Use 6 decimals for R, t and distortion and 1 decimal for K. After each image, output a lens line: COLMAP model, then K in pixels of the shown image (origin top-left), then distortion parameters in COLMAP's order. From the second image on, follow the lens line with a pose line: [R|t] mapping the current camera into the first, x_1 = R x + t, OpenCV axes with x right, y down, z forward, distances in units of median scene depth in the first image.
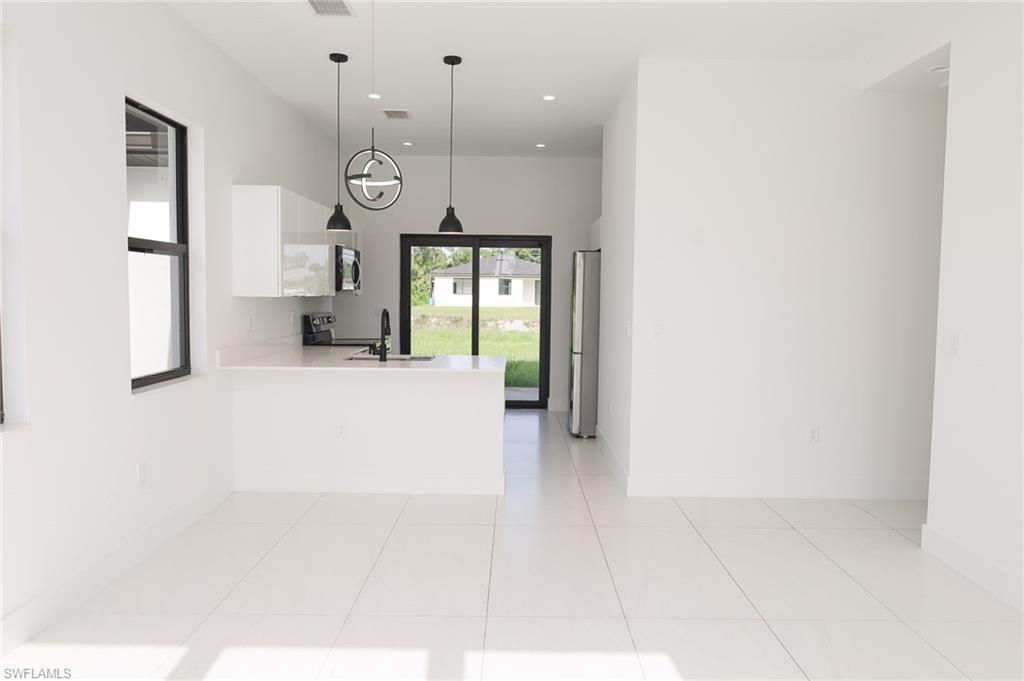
lens RADIAL K [[700.7, 0, 480.2], [0, 700.7, 330.4], [0, 0, 1]] dist [-0.011019, 0.006746]
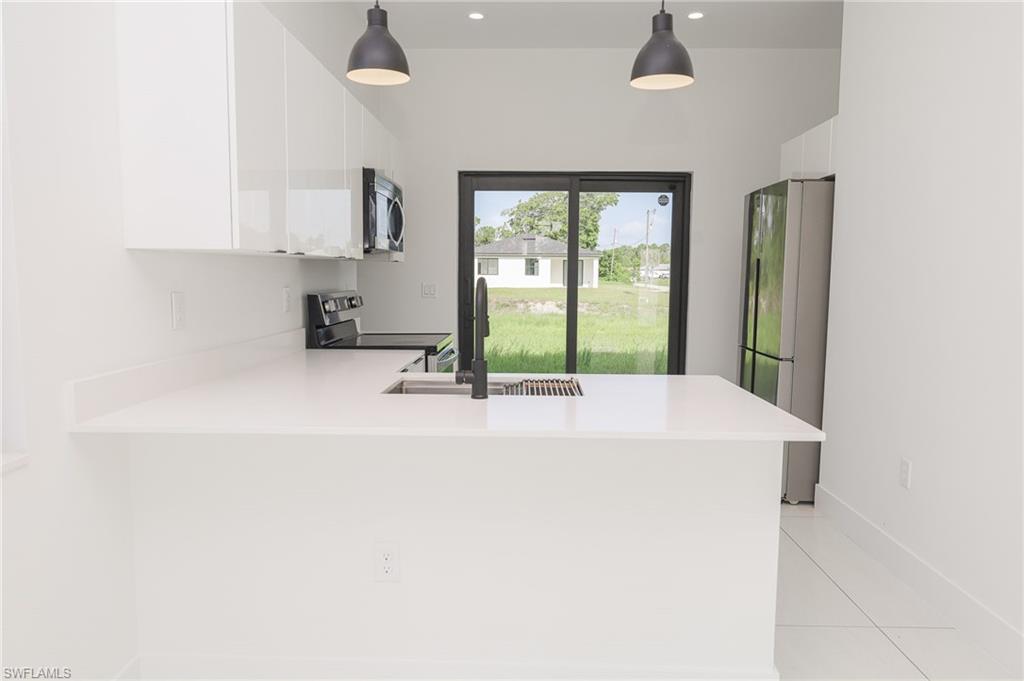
lens RADIAL K [[700.7, 0, 506.6], [0, 700.7, 341.3], [0, 0, 1]] dist [-0.011019, 0.006746]
pose [[0.999960, -0.003677, 0.008185, -0.075352], [0.003330, 0.999113, 0.041989, -0.005678], [-0.008332, -0.041960, 0.999085, 0.338893]]
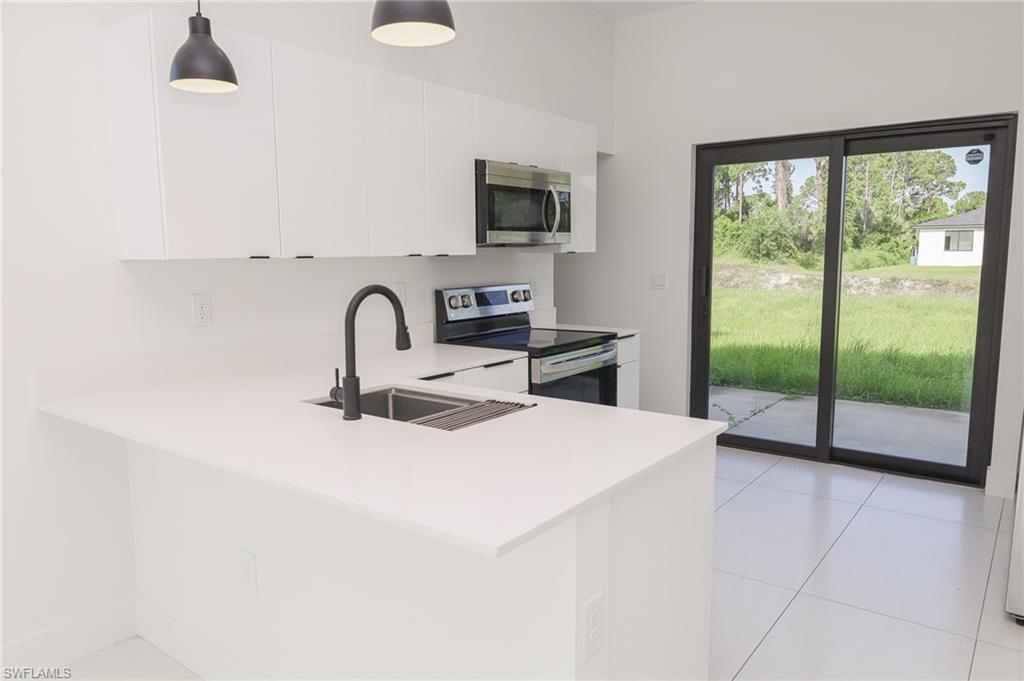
lens RADIAL K [[700.7, 0, 504.6], [0, 700.7, 341.3], [0, 0, 1]] dist [-0.011019, 0.006746]
pose [[0.821624, 0.053439, -0.567519, 0.091806], [-0.012859, 0.997080, 0.075272, -0.018221], [0.569885, -0.054548, 0.819912, 0.433482]]
